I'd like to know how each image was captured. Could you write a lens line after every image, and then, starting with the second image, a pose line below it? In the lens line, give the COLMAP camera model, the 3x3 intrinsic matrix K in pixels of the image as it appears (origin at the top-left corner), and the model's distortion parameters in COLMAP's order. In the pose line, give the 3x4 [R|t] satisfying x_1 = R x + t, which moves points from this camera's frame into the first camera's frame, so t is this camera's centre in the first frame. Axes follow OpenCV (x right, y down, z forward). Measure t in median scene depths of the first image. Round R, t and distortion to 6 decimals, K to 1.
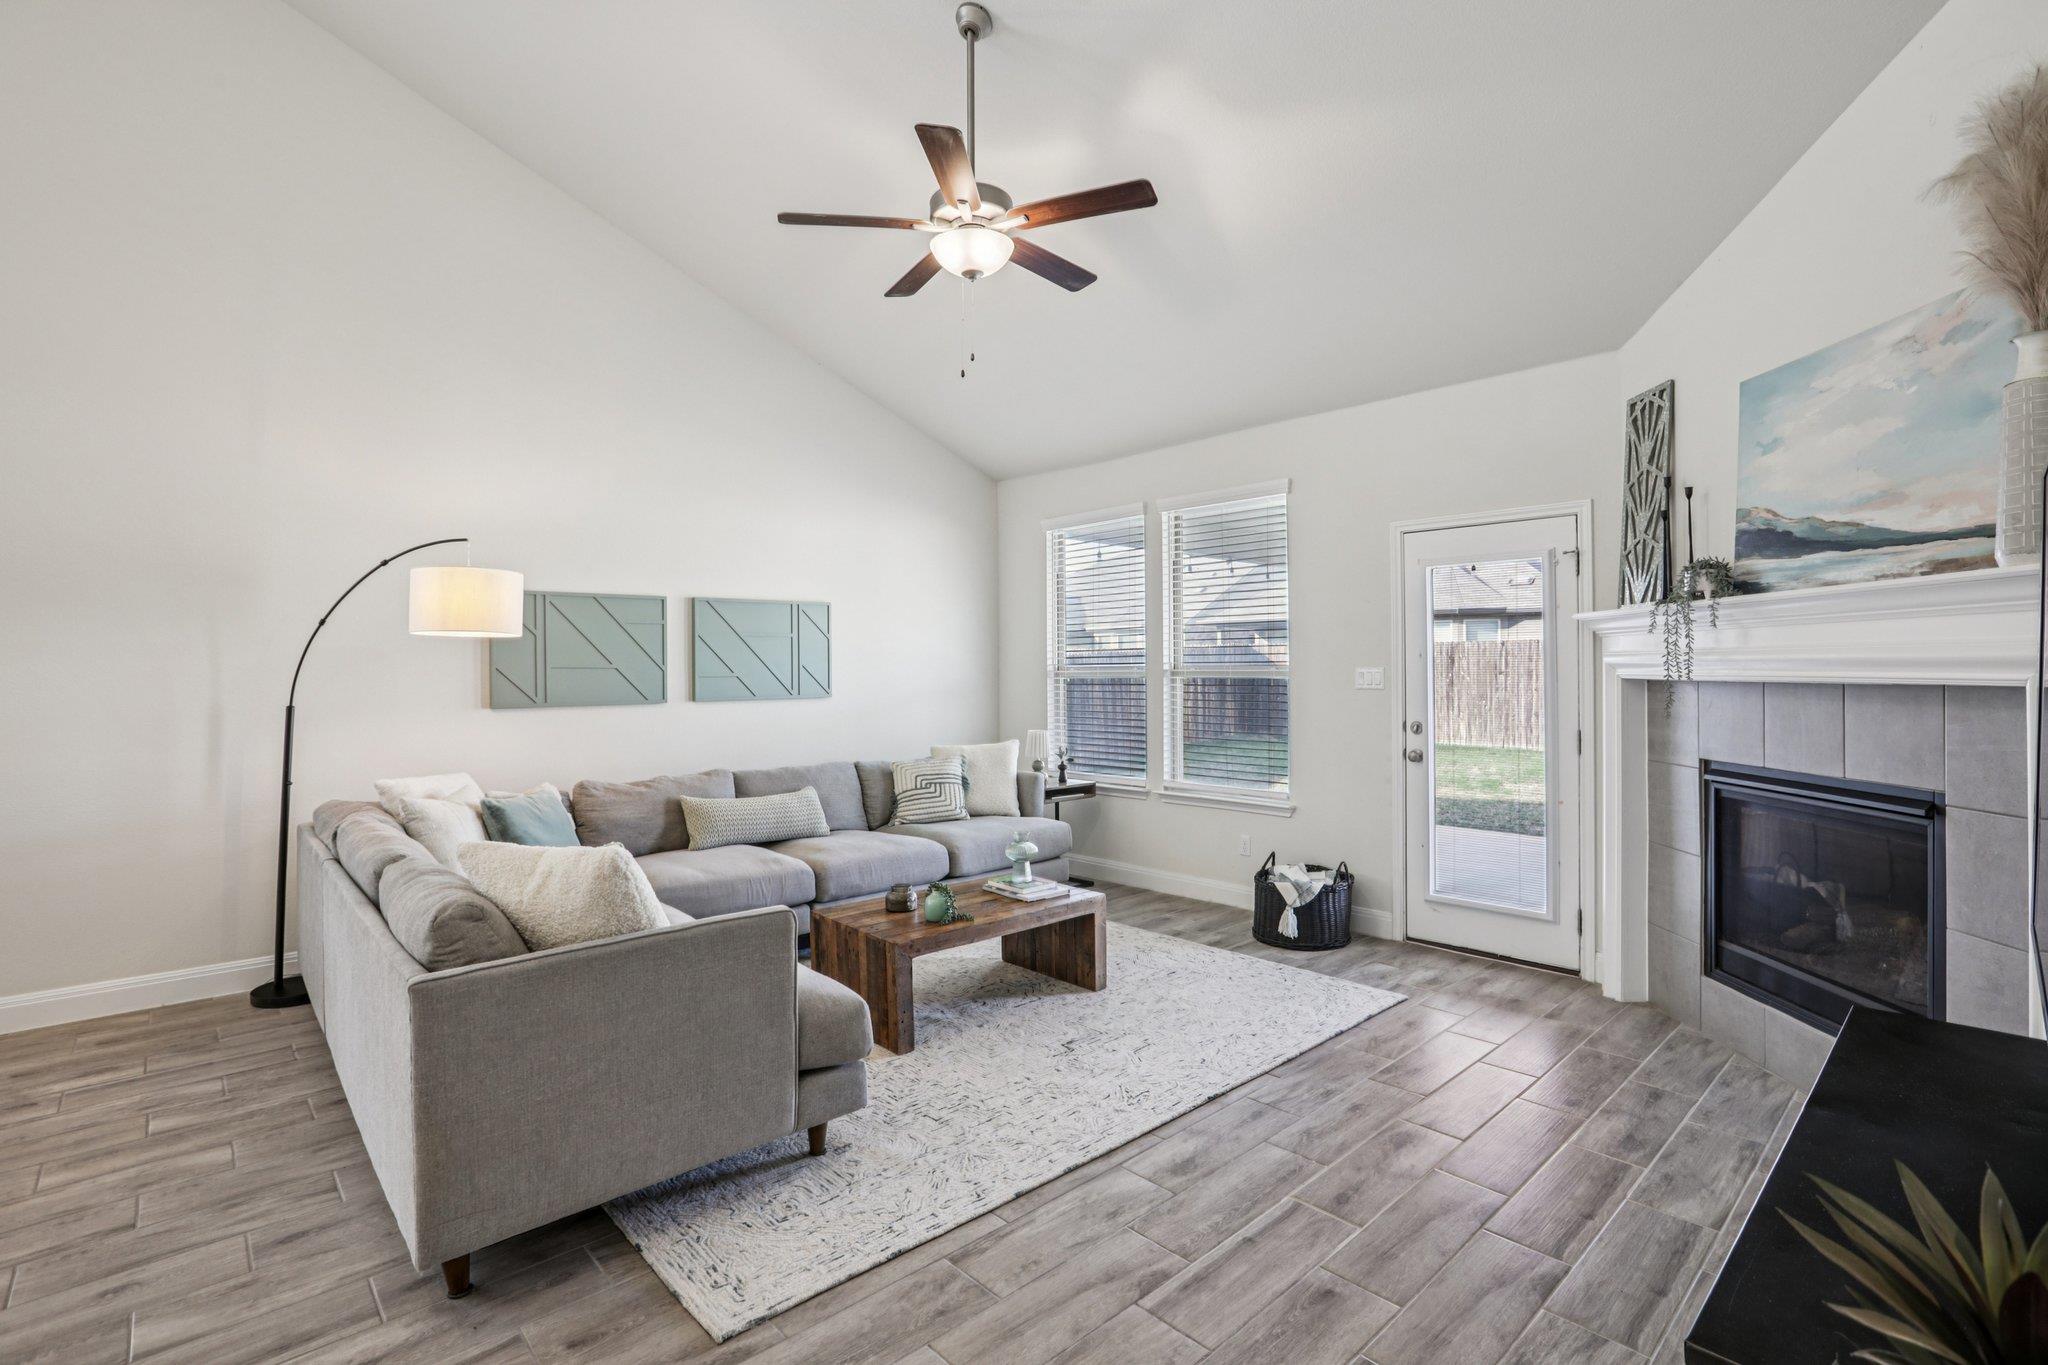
lens RADIAL K [[941.5, 0, 1034.3], [0, 941.5, 651.3], [0, 0, 1]] dist [-0.044143, 0.010940]
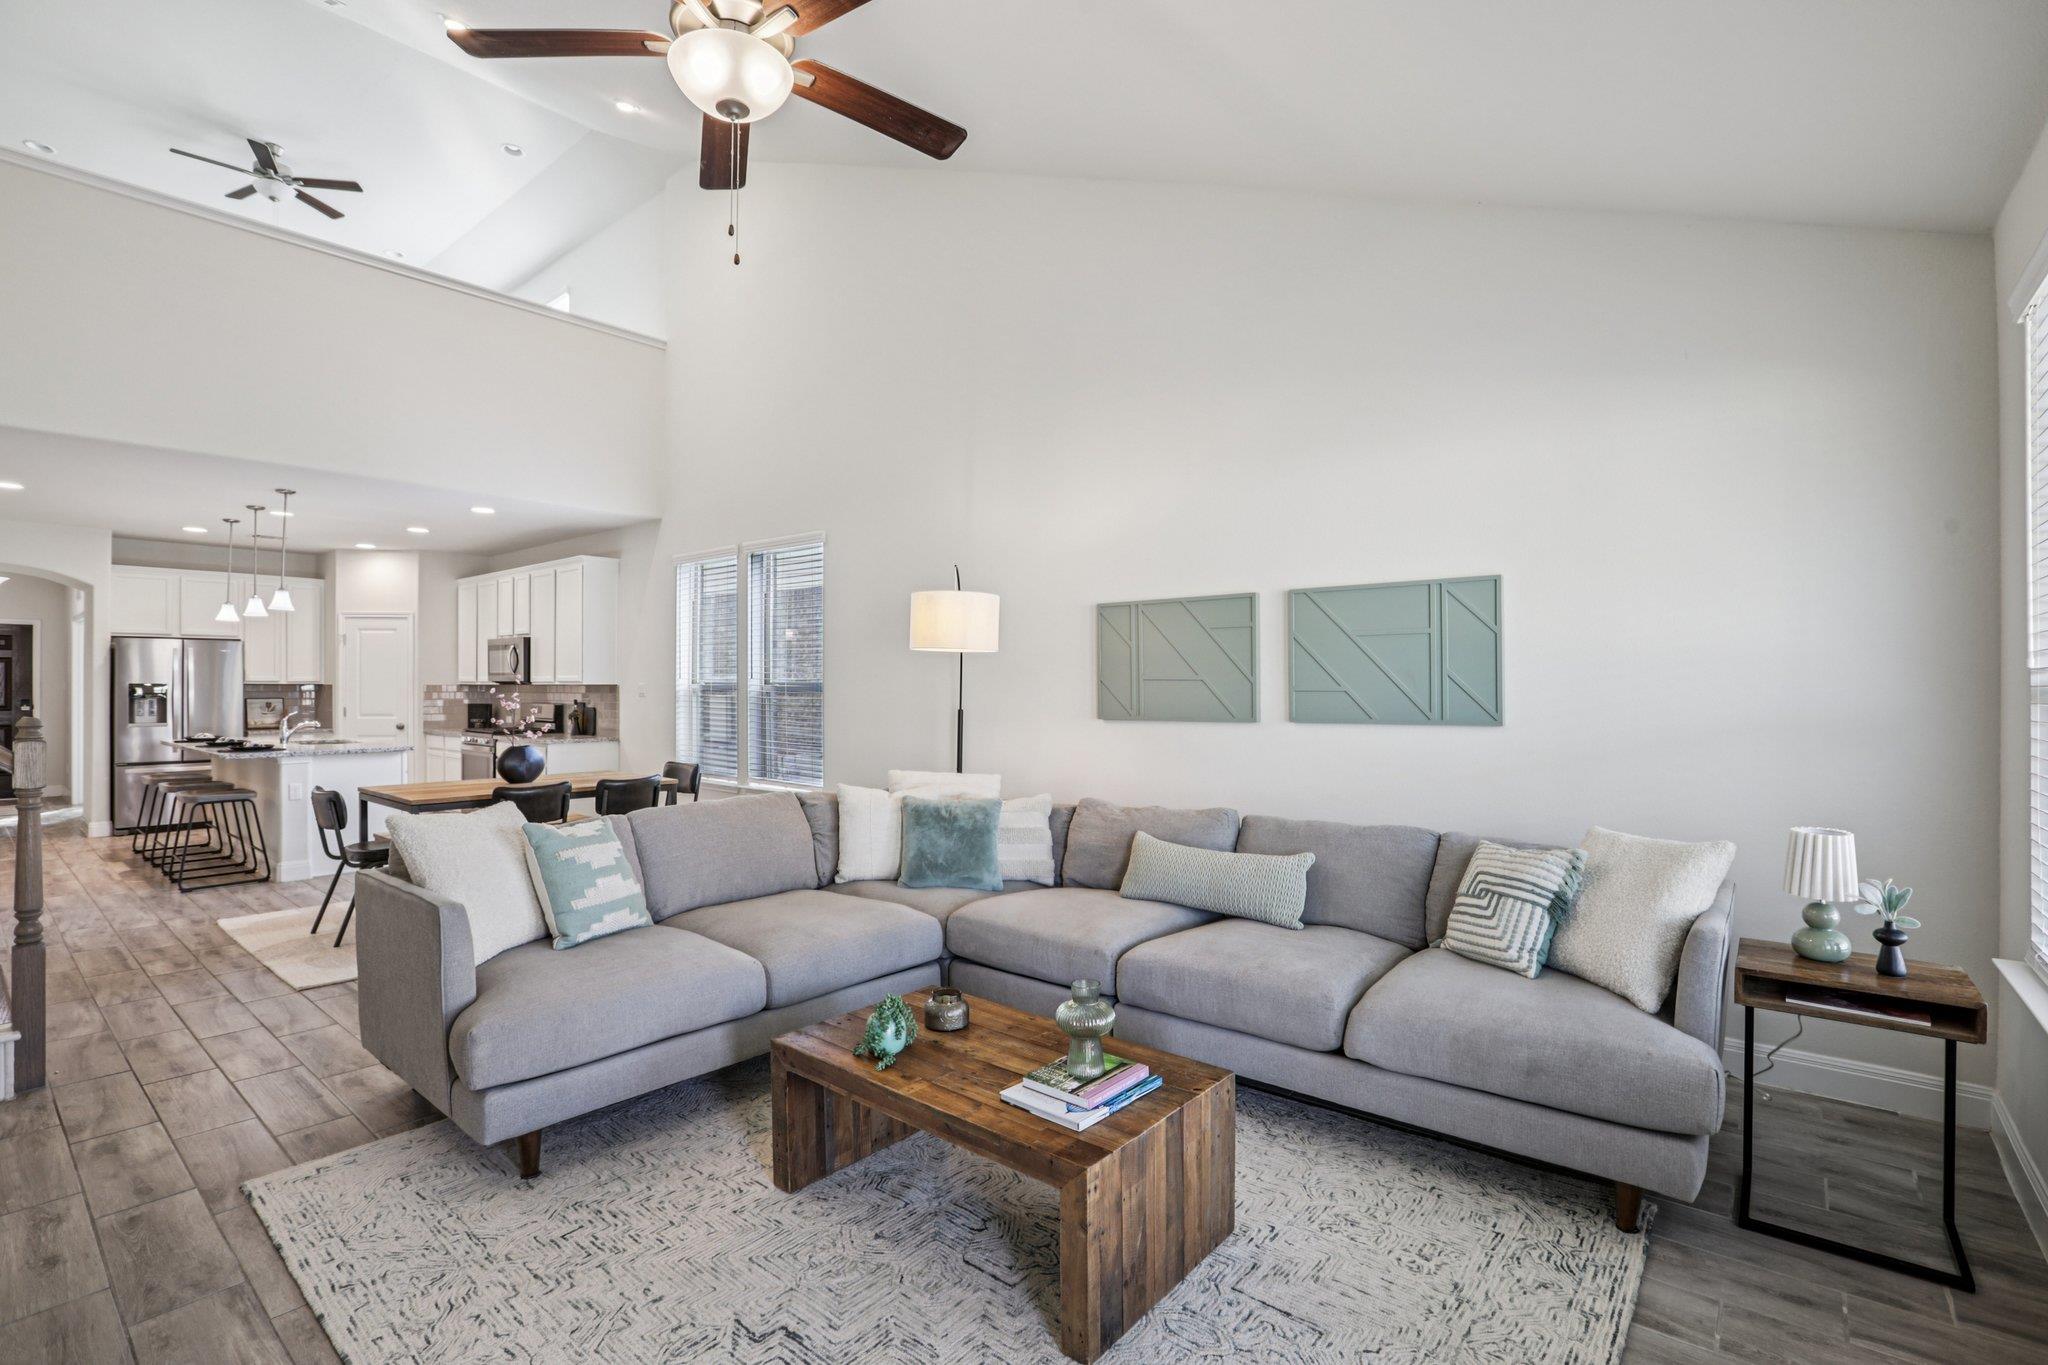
lens RADIAL K [[941.5, 0, 1048.3], [0, 941.5, 678.3], [0, 0, 1]] dist [-0.044143, 0.010940]
pose [[0.144730, -0.003636, -0.989464, 0.636582], [0.018539, 0.999828, -0.000962, 0.022505], [0.989297, -0.018204, 0.144773, 1.114604]]
